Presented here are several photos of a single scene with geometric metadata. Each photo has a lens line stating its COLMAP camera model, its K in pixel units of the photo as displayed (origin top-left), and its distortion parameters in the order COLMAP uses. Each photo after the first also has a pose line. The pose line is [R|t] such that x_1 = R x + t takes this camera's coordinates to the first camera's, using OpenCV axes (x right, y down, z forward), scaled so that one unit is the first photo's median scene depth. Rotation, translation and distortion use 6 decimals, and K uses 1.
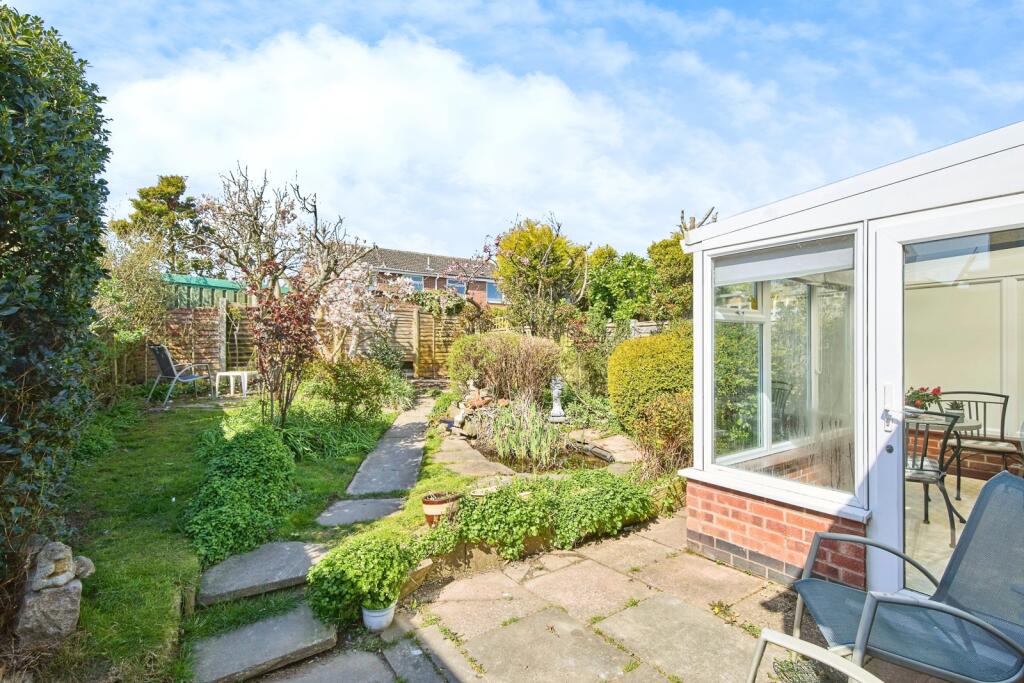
lens RADIAL K [[476.8, 0, 512.0], [0, 476.8, 341.5], [0, 0, 1]] dist [-0.000402, -0.000221]
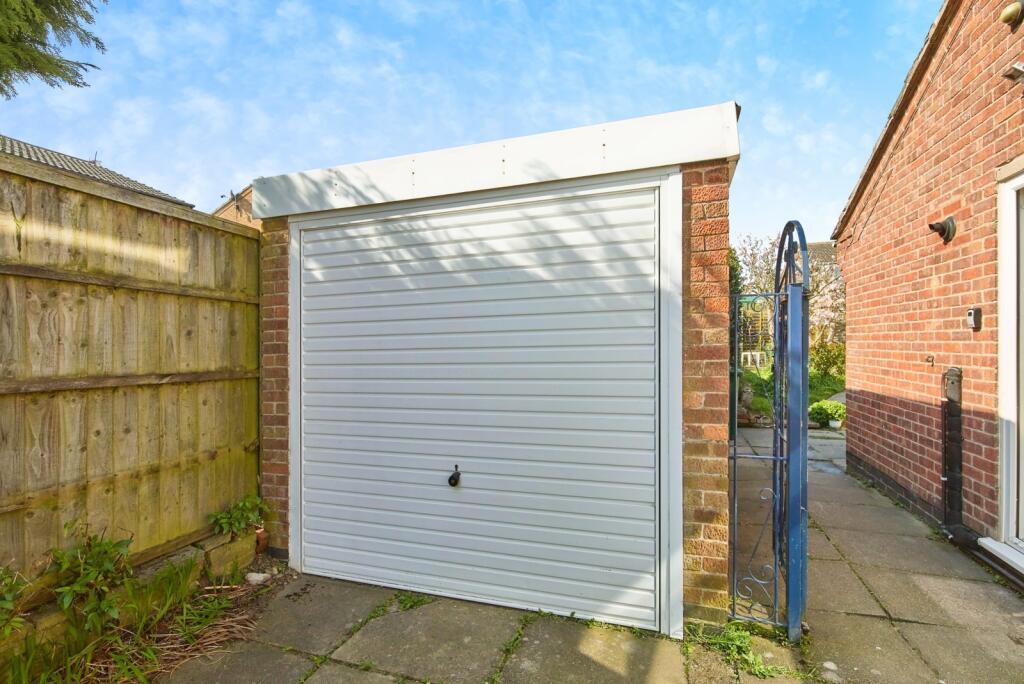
lens RADIAL K [[476.8, 0, 512.0], [0, 476.8, 342.0], [0, 0, 1]] dist [-0.000402, -0.000221]
pose [[0.605470, -0.005725, -0.795847, 0.330734], [0.021021, 0.999740, 0.008801, -0.007508], [0.795590, -0.022058, 0.605433, -0.912342]]
